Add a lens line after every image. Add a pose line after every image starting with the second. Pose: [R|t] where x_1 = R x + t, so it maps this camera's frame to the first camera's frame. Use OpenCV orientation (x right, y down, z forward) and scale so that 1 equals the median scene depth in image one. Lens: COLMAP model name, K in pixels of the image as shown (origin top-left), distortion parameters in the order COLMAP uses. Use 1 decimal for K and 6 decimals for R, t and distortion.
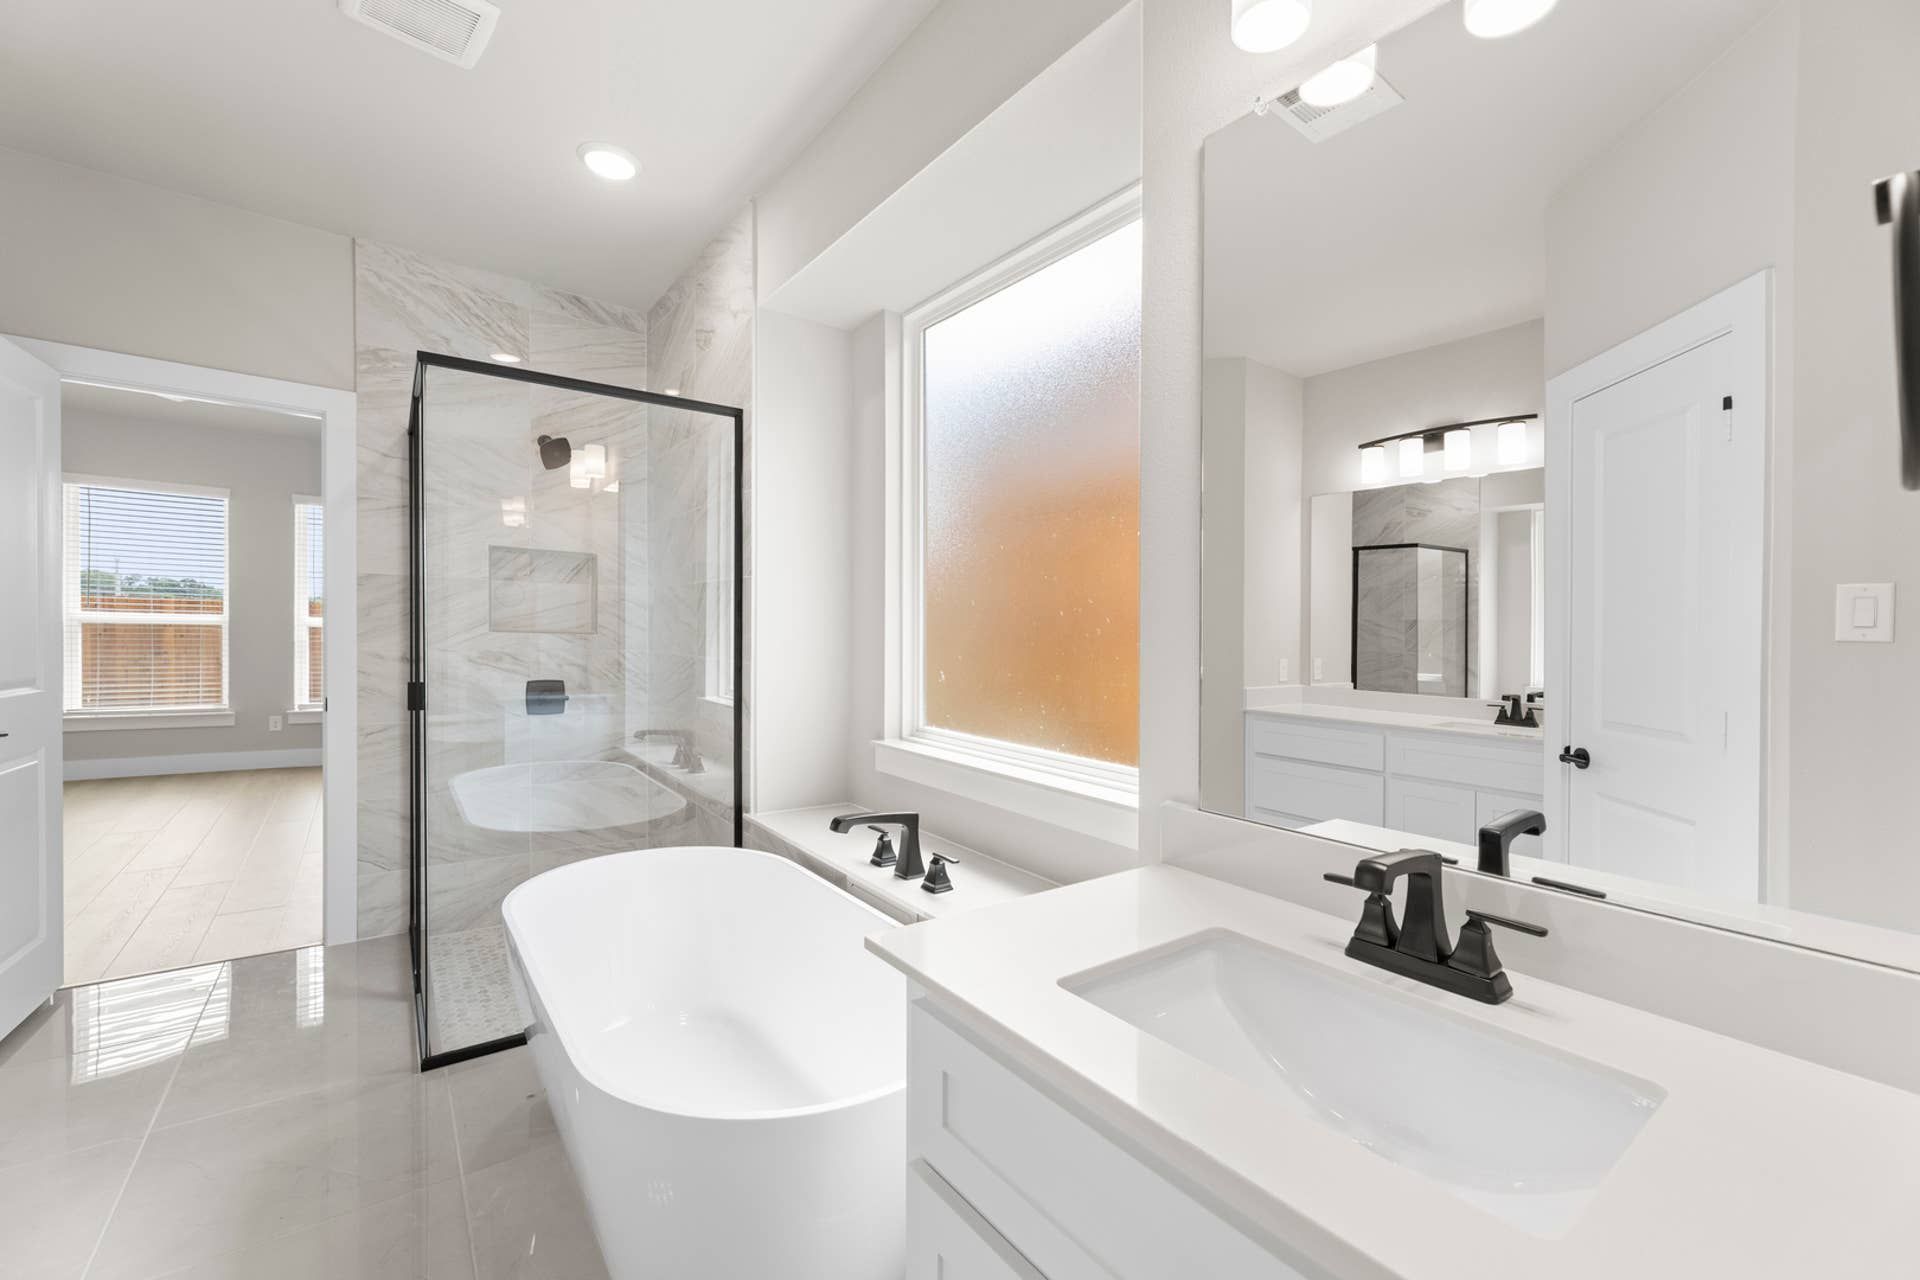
lens RADIAL K [[768.6, 0, 954.5], [0, 768.6, 633.2], [0, 0, 1]] dist [-0.000867, 0.000804]
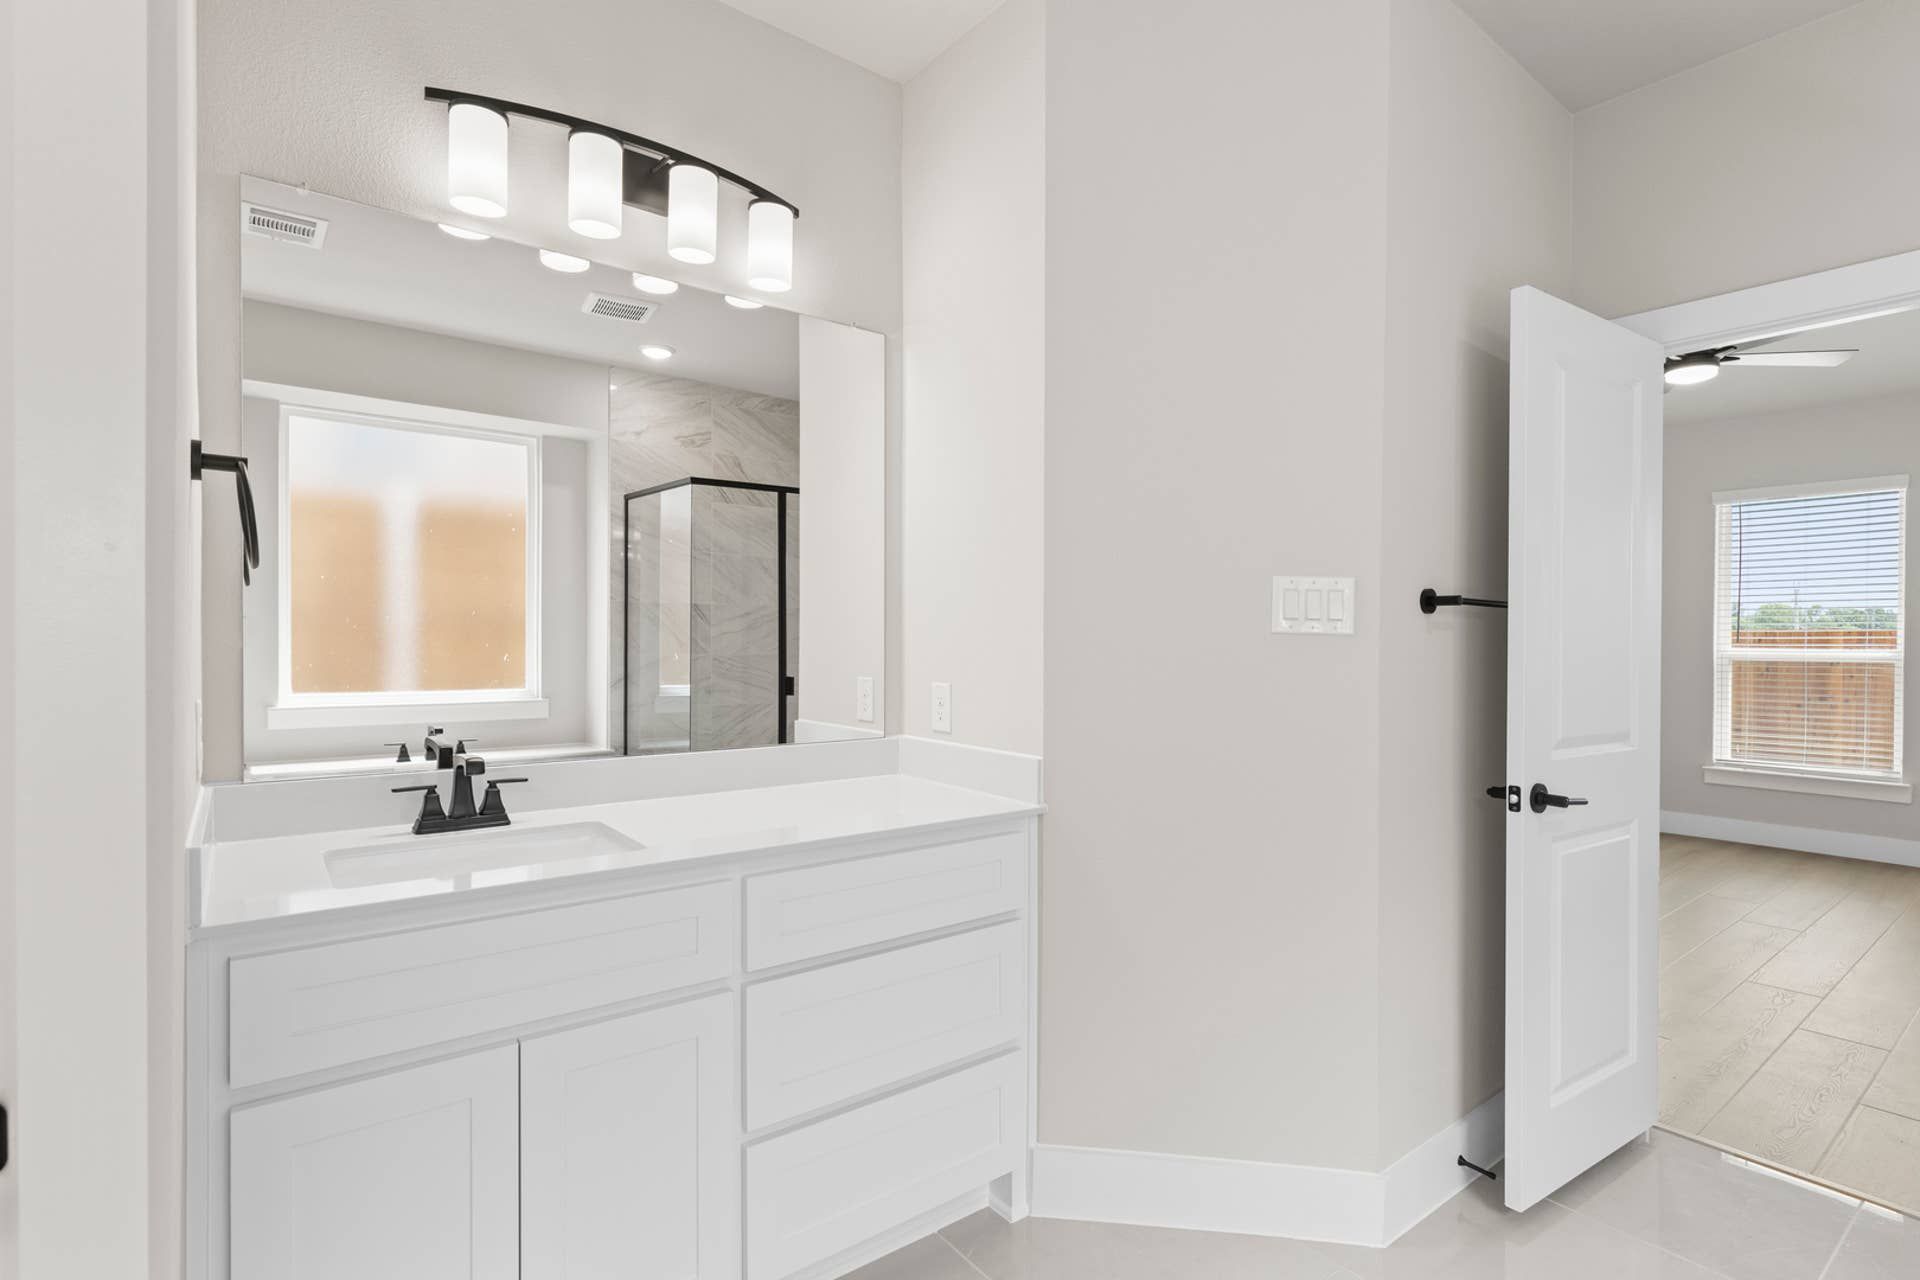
lens RADIAL K [[936.2, 0, 999.4], [0, 936.2, 667.1], [0, 0, 1]] dist [-0.000232, 0.002157]
pose [[0.036835, 0.004195, -0.999313, -0.094132], [-0.009656, 0.999946, 0.003841, -0.002221], [0.999275, 0.009508, 0.036874, 0.117304]]
